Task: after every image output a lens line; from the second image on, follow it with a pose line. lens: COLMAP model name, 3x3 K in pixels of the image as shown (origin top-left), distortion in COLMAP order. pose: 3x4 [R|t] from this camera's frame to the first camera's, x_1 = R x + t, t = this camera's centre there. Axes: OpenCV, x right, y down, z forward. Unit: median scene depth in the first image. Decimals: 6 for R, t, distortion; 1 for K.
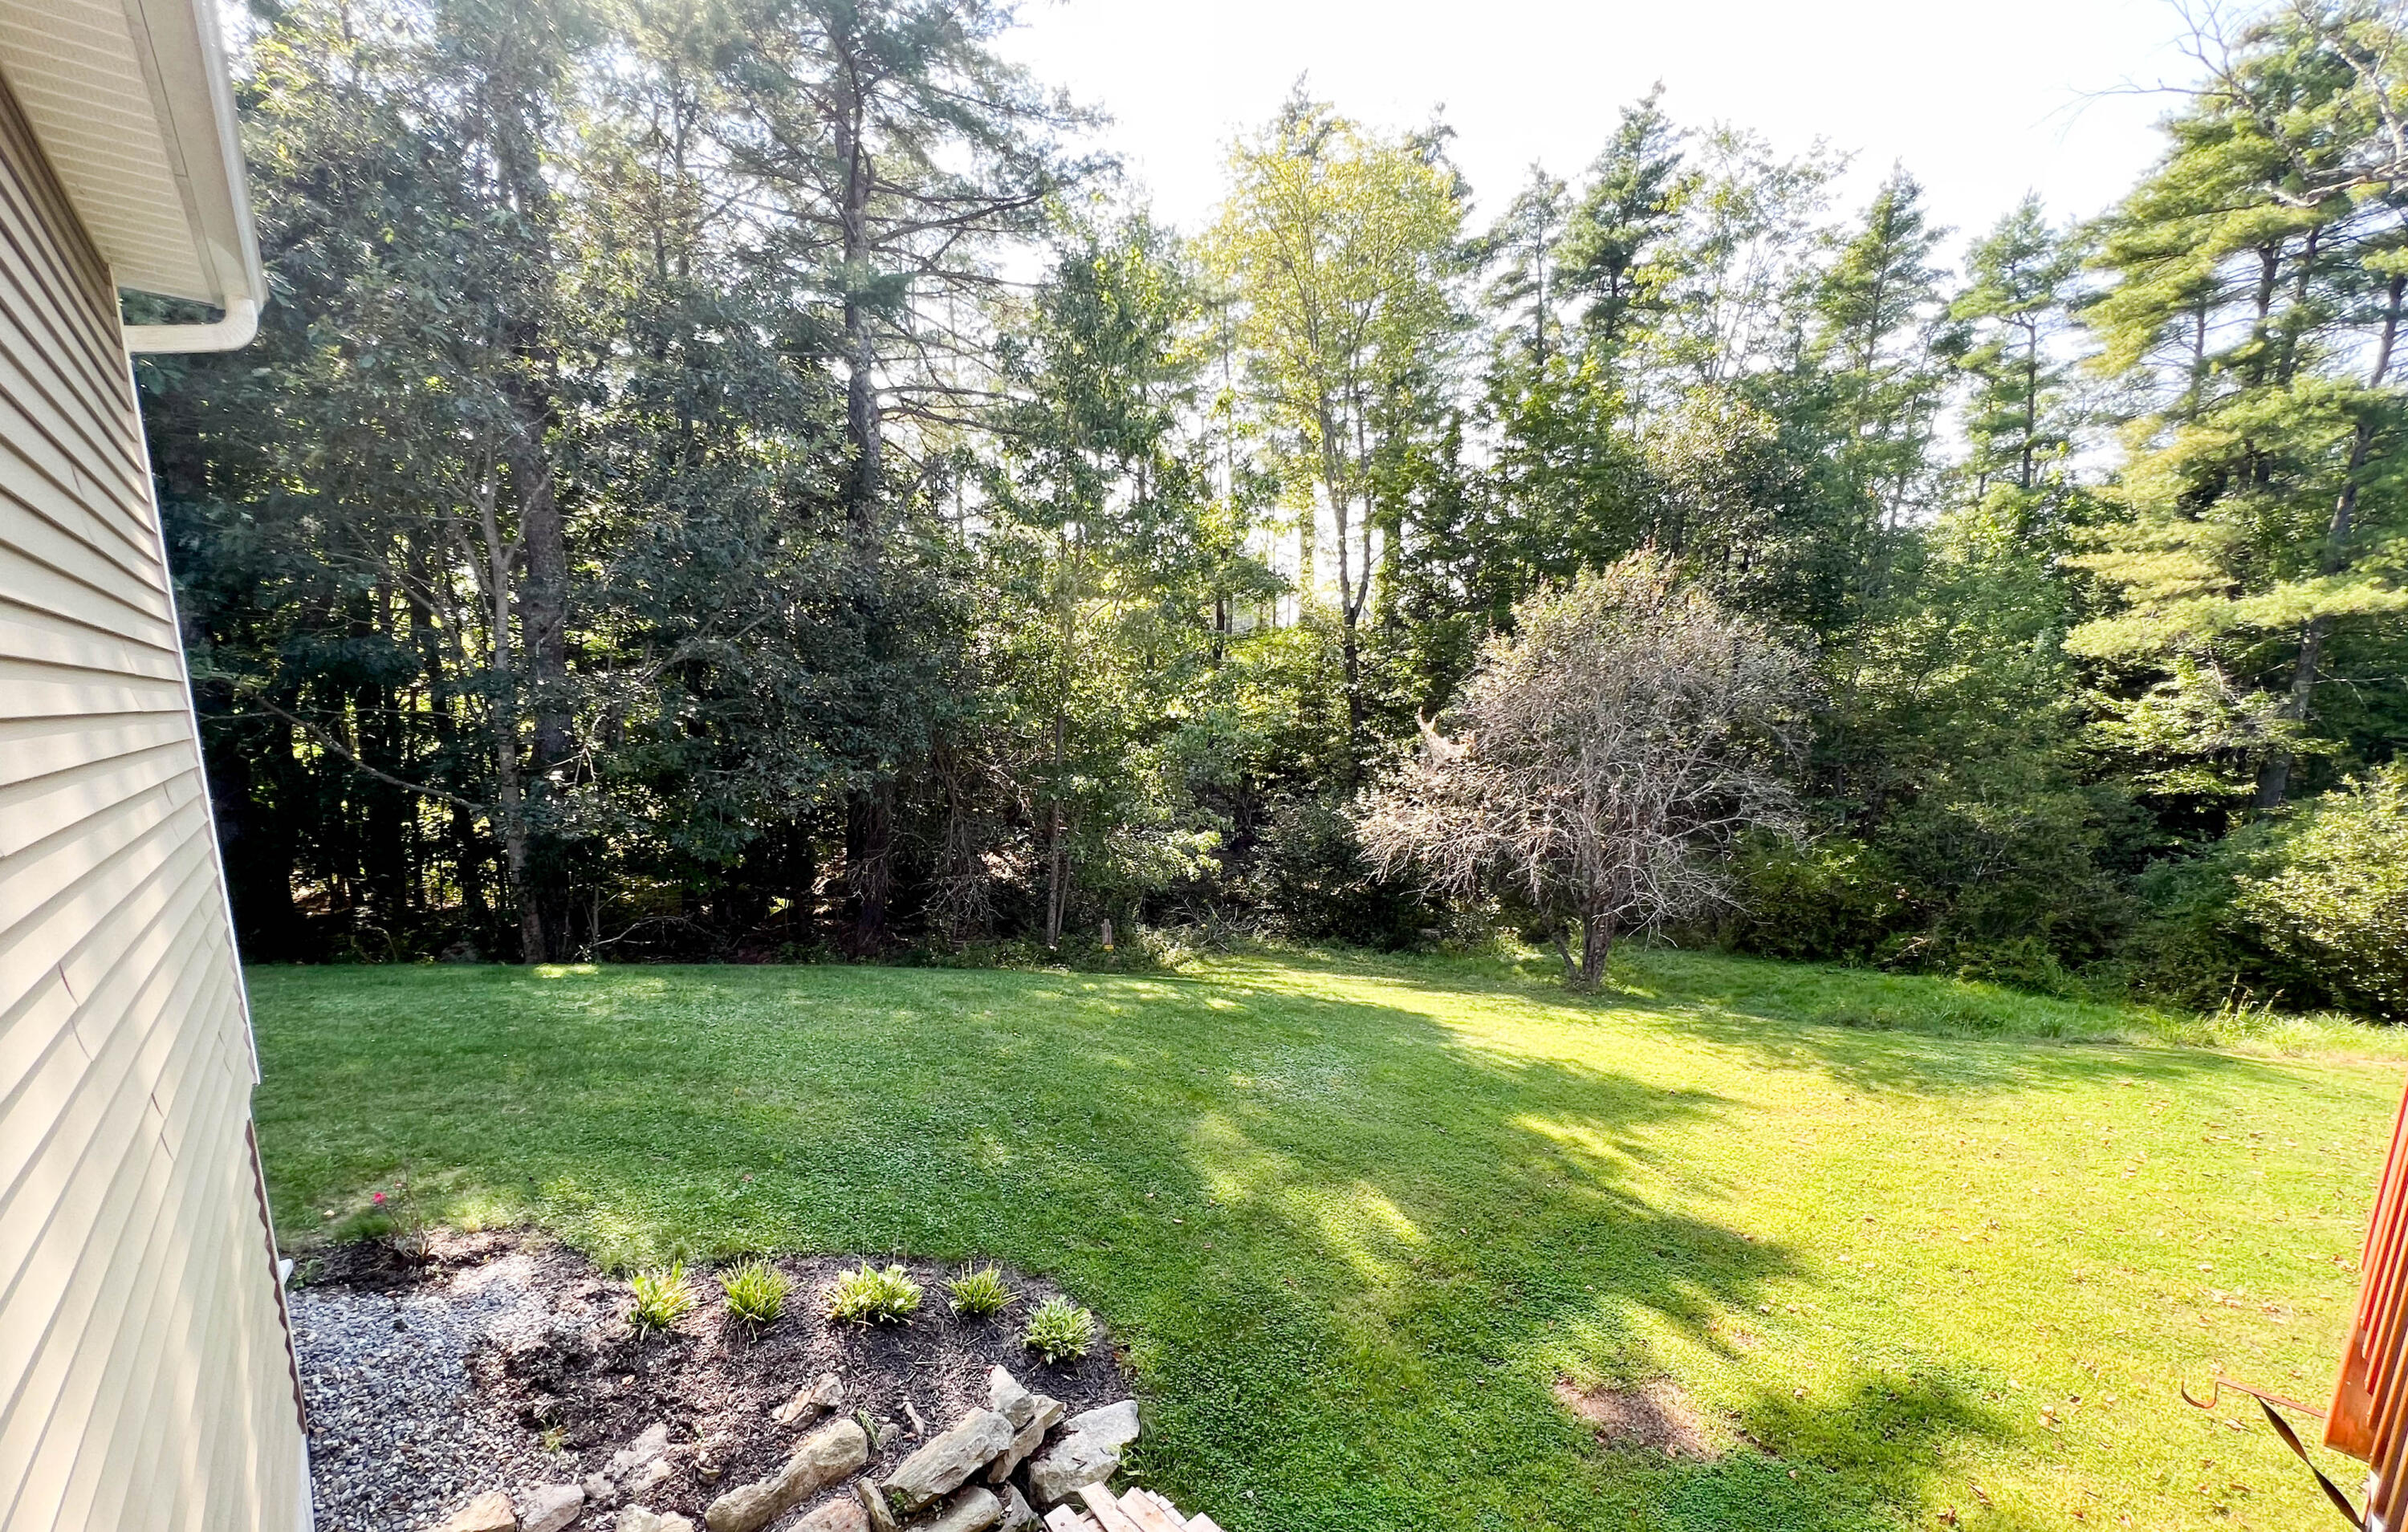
lens RADIAL K [[966.7, 0, 1200.3], [0, 966.7, 911.8], [0, 0, 1]] dist [-0.002862, -0.000493]
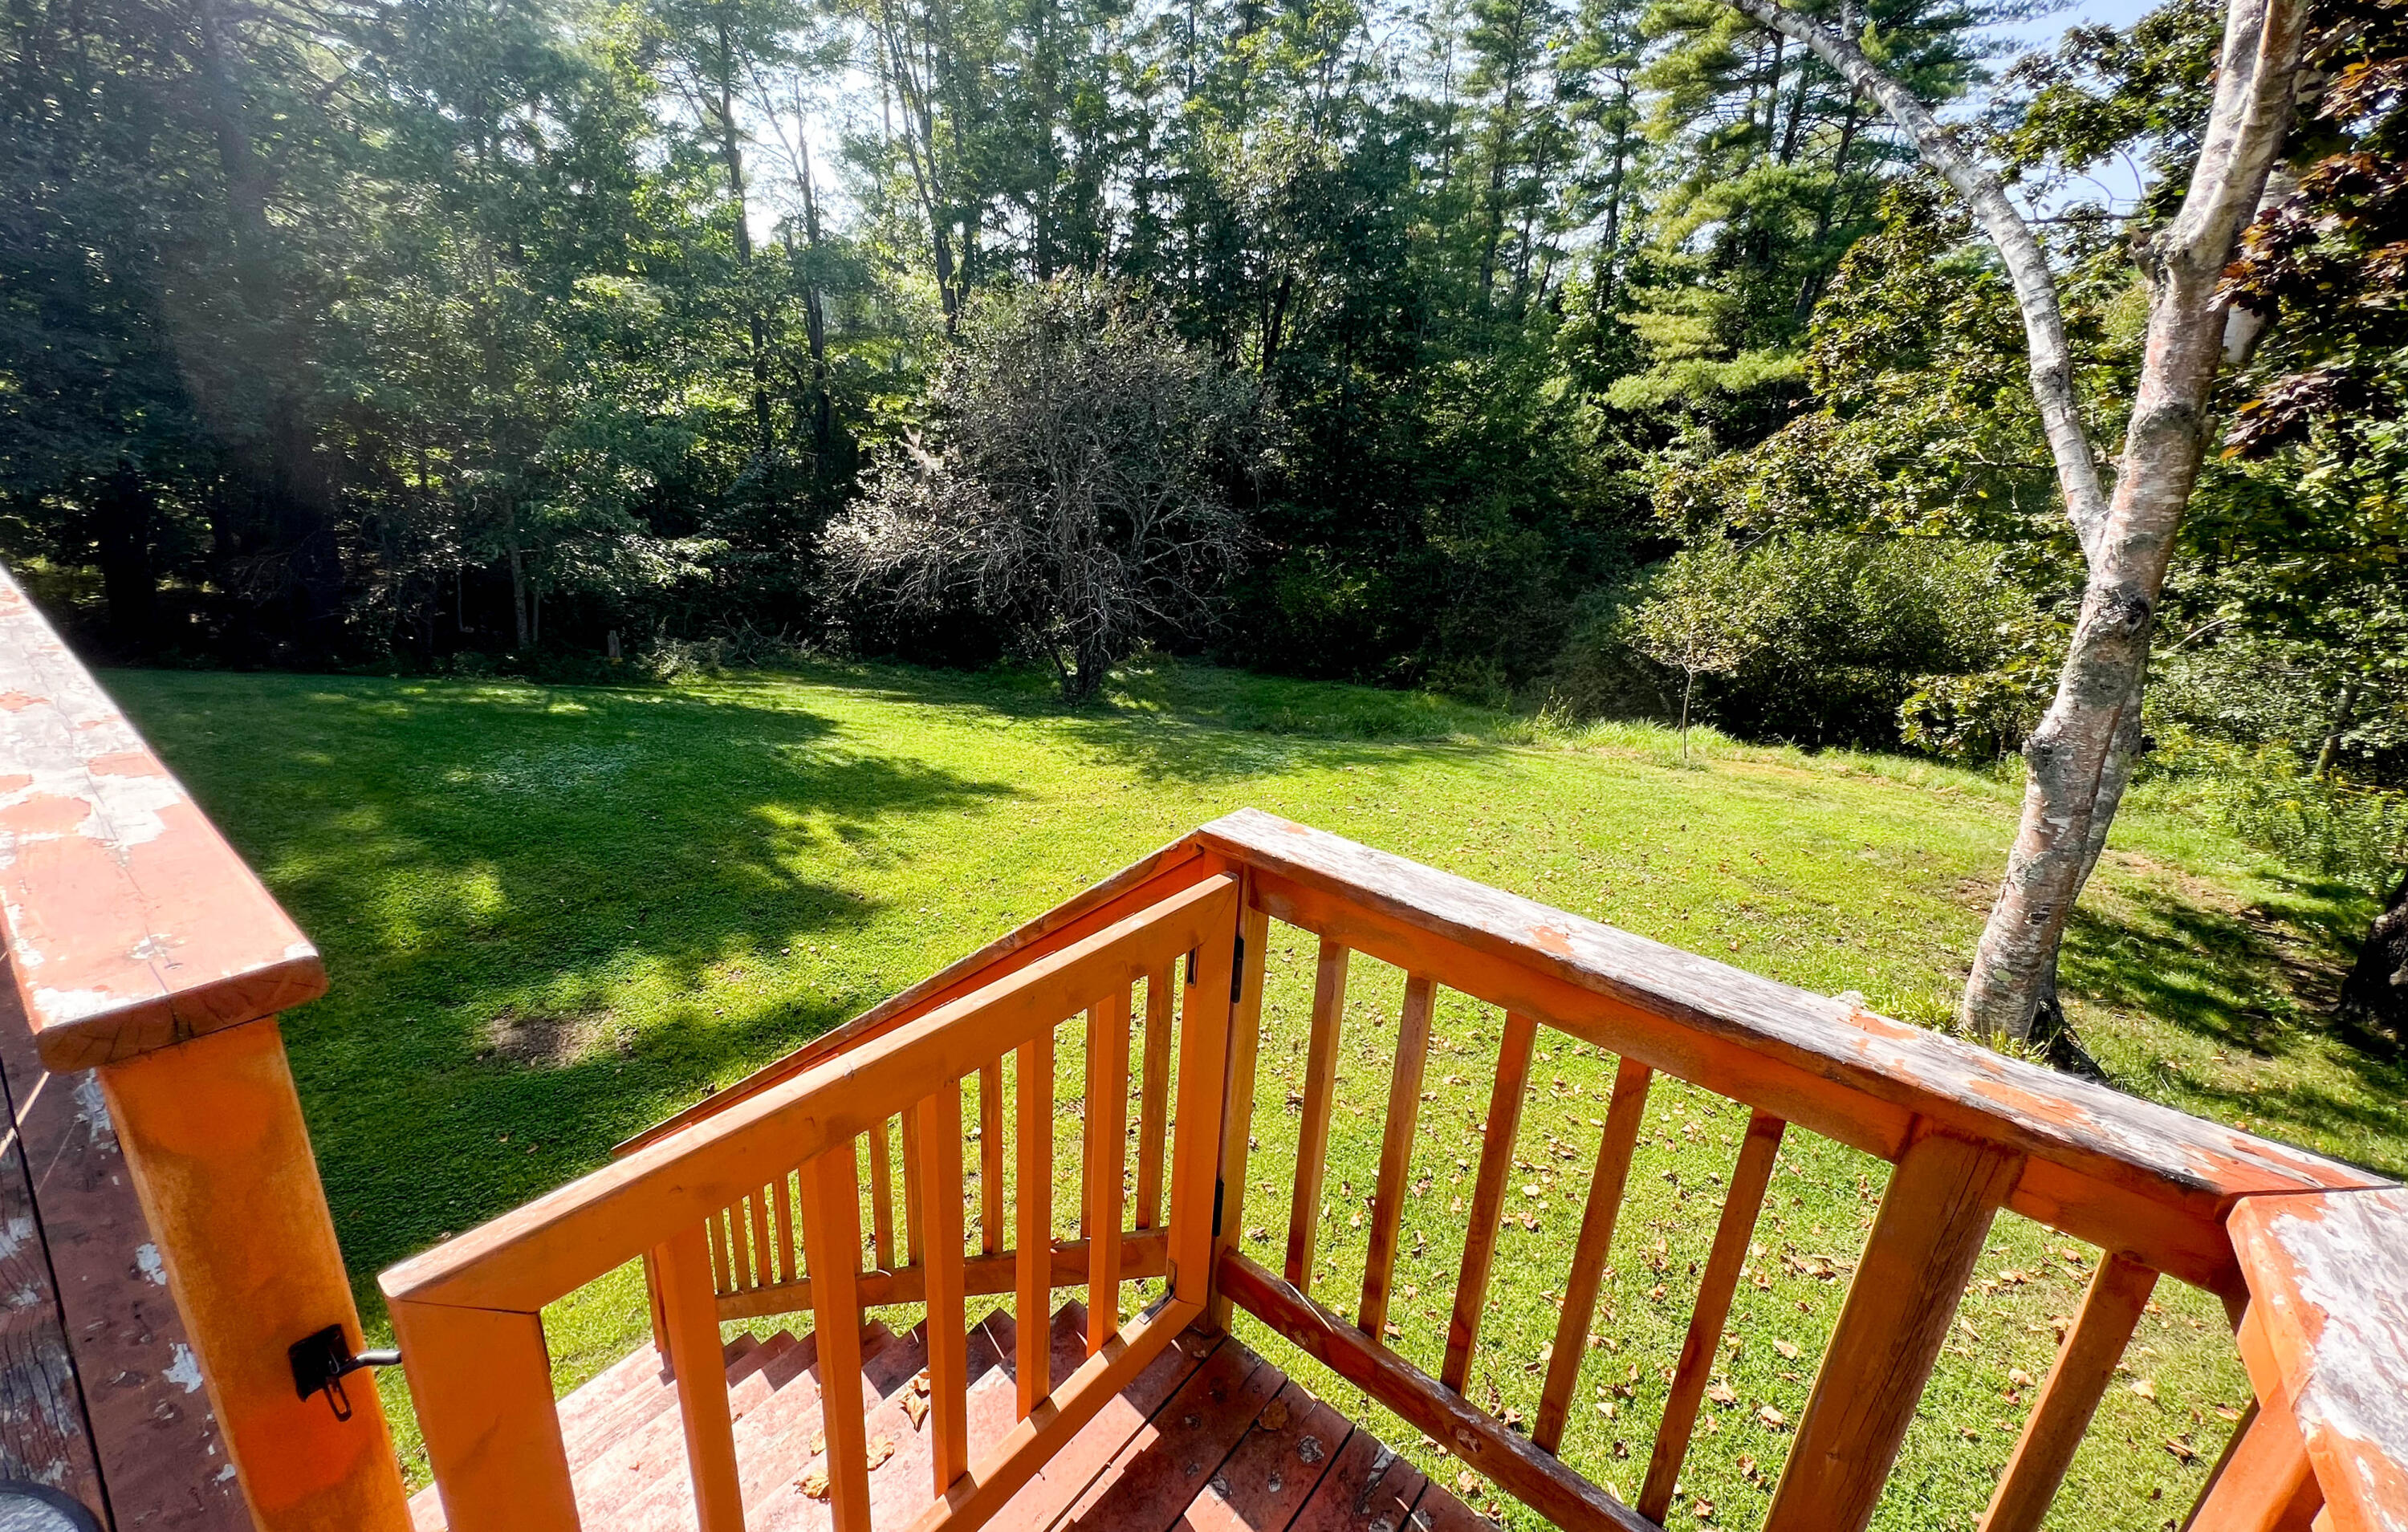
lens RADIAL K [[966.7, 0, 1203.9], [0, 966.7, 773.7], [0, 0, 1]] dist [-0.002862, -0.000493]
pose [[0.979599, -0.015441, 0.200368, 0.249254], [-0.012326, 0.990550, 0.136597, 0.009386], [-0.200584, -0.136280, 0.970151, -0.059176]]
